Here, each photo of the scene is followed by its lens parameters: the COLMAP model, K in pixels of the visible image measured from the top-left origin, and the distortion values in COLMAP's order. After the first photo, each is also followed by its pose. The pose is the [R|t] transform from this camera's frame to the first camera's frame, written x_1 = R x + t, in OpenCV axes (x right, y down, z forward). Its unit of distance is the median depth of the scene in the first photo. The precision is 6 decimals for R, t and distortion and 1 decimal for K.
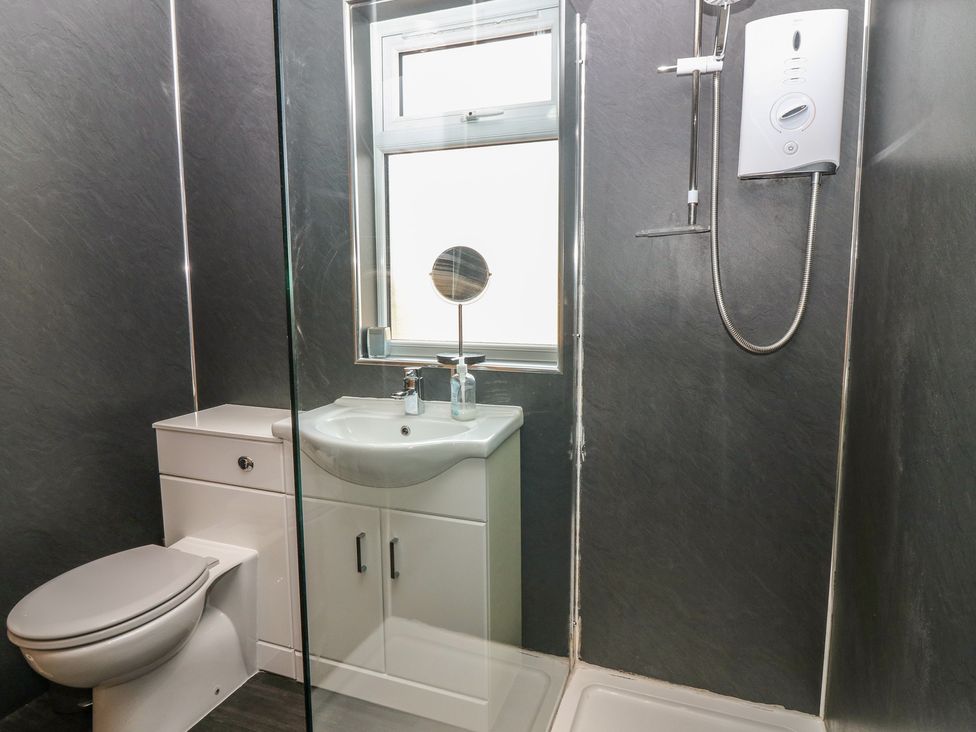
lens RADIAL K [[548.7, 0, 489.0], [0, 548.7, 355.5], [0, 0, 1]] dist [0.006685, -0.013363]
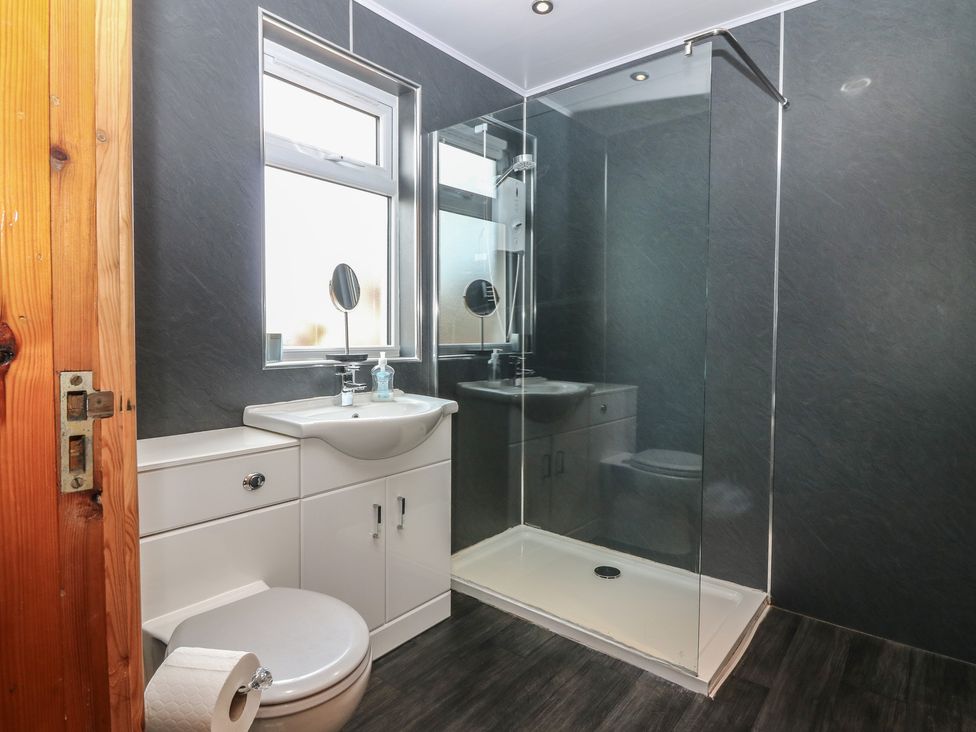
lens RADIAL K [[548.7, 0, 489.0], [0, 548.7, 355.5], [0, 0, 1]] dist [0.006685, -0.013363]
pose [[0.335131, -0.034770, 0.941530, -1.091430], [0.098133, 0.995172, 0.001821, 0.030058], [-0.937047, 0.091785, 0.336925, 0.319368]]
